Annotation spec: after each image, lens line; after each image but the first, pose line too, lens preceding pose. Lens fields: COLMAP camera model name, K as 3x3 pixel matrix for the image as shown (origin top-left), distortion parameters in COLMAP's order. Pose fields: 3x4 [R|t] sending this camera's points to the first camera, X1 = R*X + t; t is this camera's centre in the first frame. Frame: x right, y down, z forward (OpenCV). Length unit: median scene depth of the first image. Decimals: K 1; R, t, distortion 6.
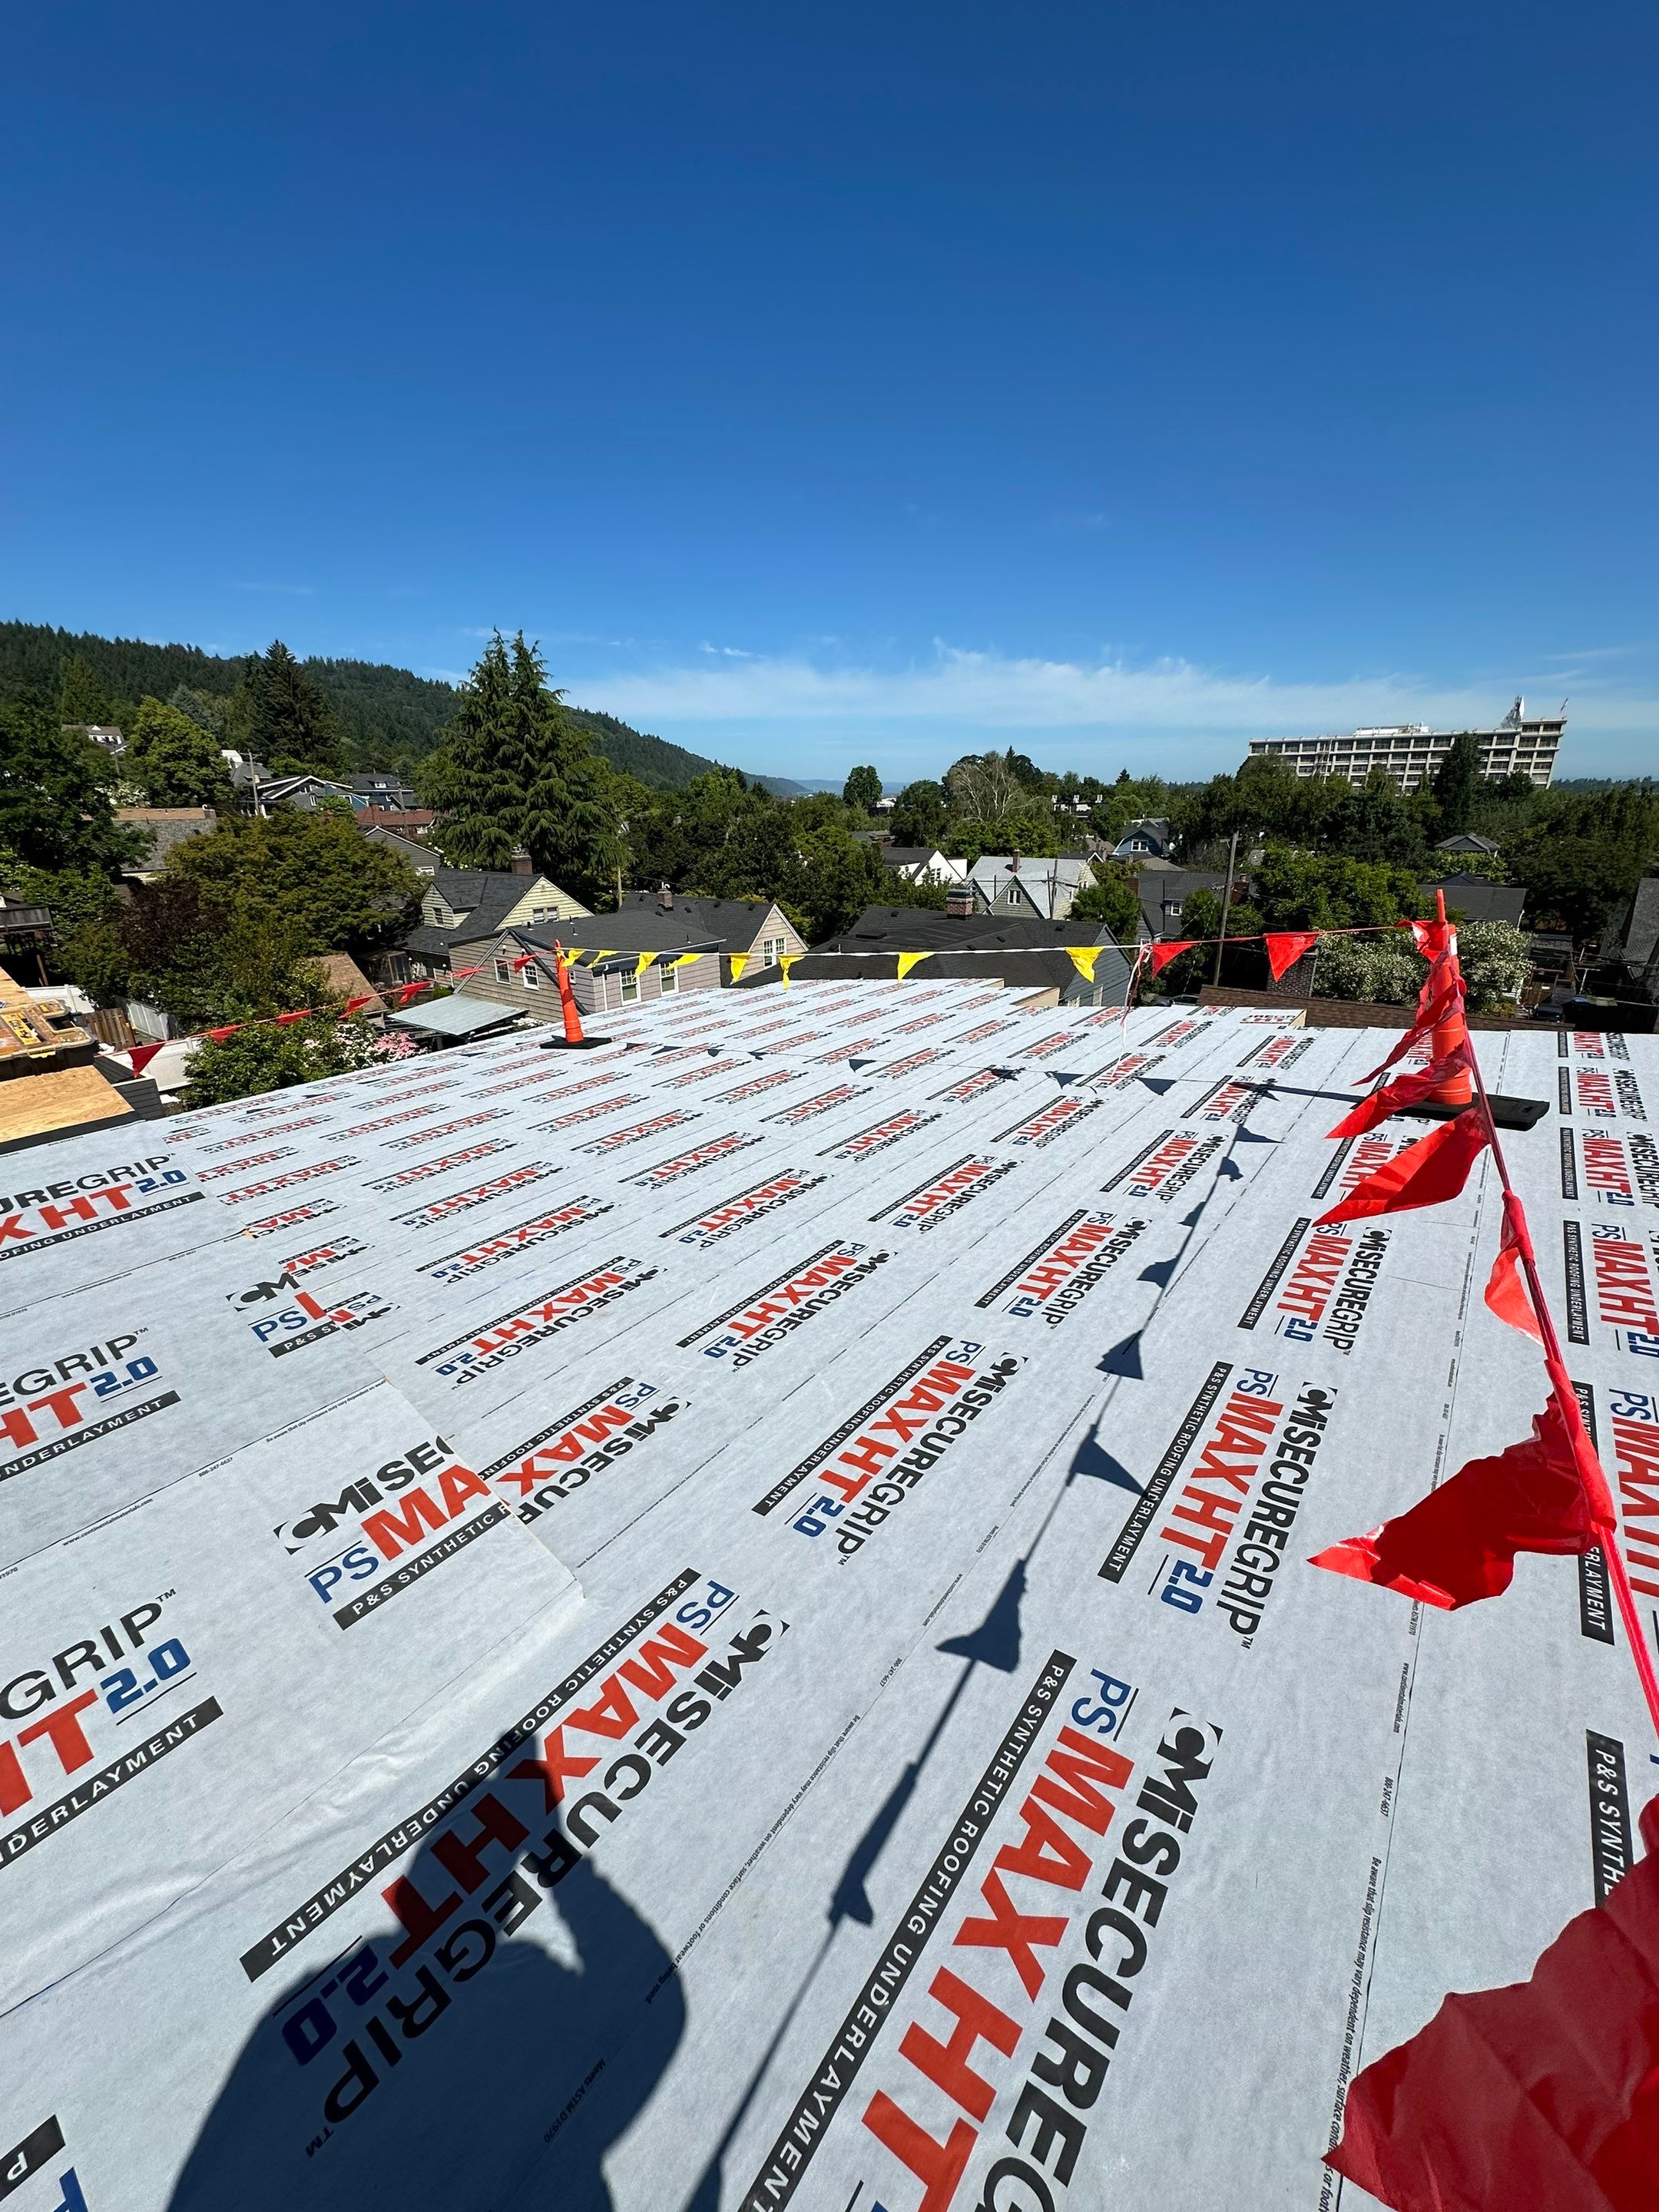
lens RADIAL K [[884.2, 0, 829.7], [0, 884.2, 1103.8], [0, 0, 1]] dist [0.000003, 0.000164]
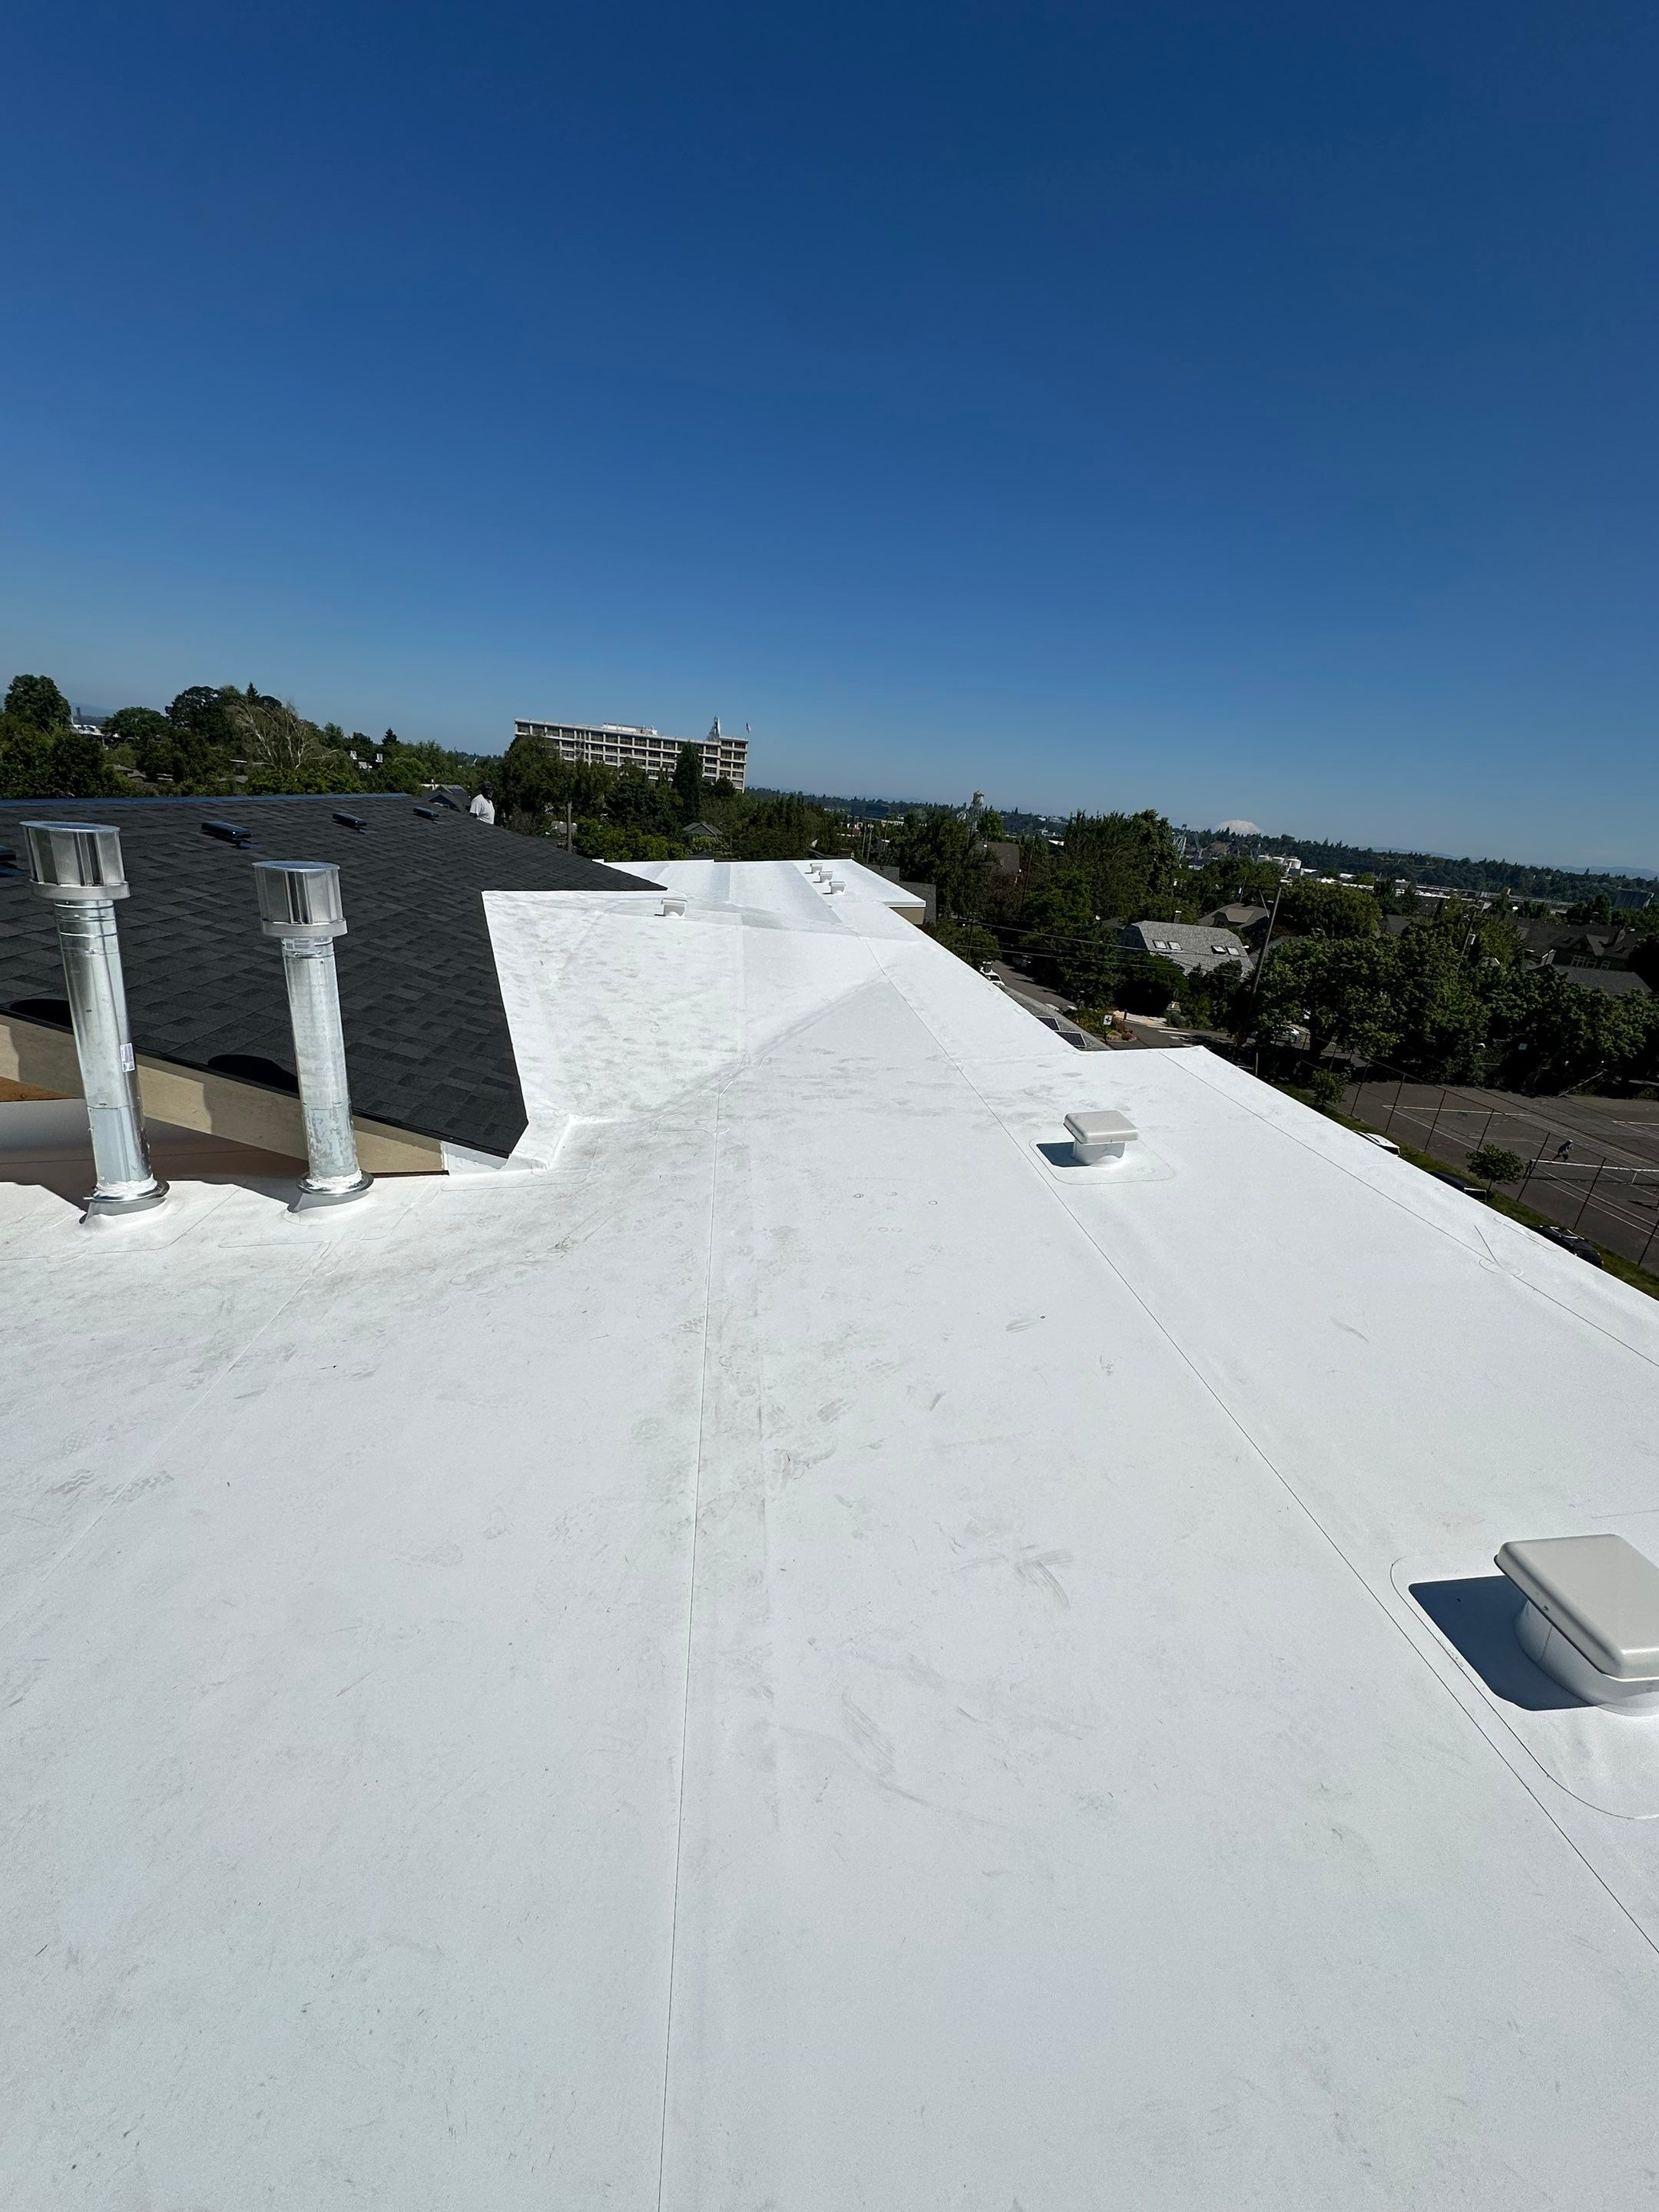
lens RADIAL K [[884.2, 0, 829.7], [0, 884.2, 1103.8], [0, 0, 1]] dist [0.000003, 0.000164]
pose [[0.728320, -0.137093, 0.671384, -0.113032], [0.116726, 0.990284, 0.075585, 0.046295], [-0.675223, 0.023318, 0.737245, -0.122650]]
